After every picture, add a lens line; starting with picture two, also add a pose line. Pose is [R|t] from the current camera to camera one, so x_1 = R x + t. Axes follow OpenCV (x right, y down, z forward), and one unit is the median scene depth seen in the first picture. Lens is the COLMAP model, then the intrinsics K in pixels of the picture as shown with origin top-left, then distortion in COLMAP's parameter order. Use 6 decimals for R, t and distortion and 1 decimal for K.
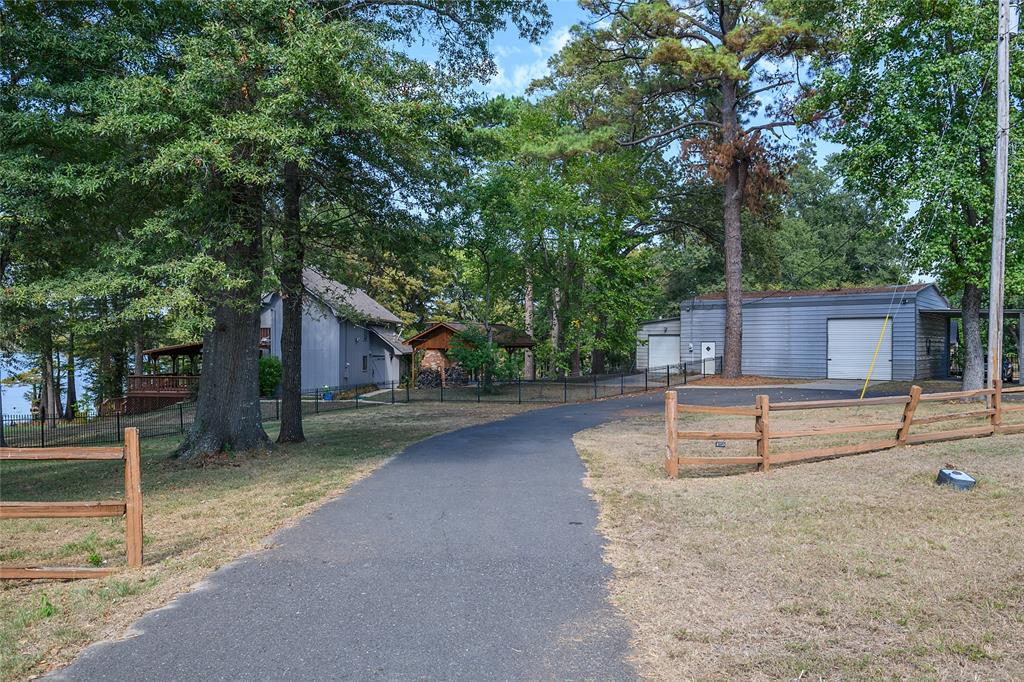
lens RADIAL K [[697.4, 0, 514.4], [0, 697.4, 343.1], [0, 0, 1]] dist [-0.033603, 0.000414]
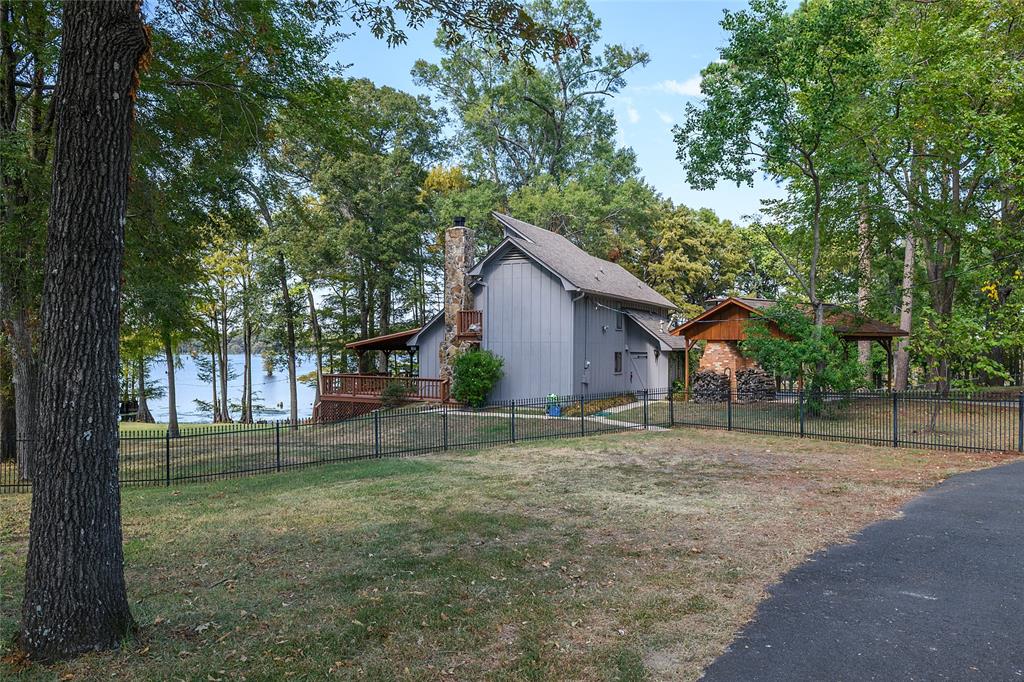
lens RADIAL K [[697.4, 0, 514.8], [0, 697.4, 342.9], [0, 0, 1]] dist [-0.033603, 0.000414]
pose [[0.915799, 0.000207, -0.401636, -0.030516], [-0.003222, 0.999971, -0.006832, 0.014897], [0.401623, 0.007551, 0.915774, 0.336125]]
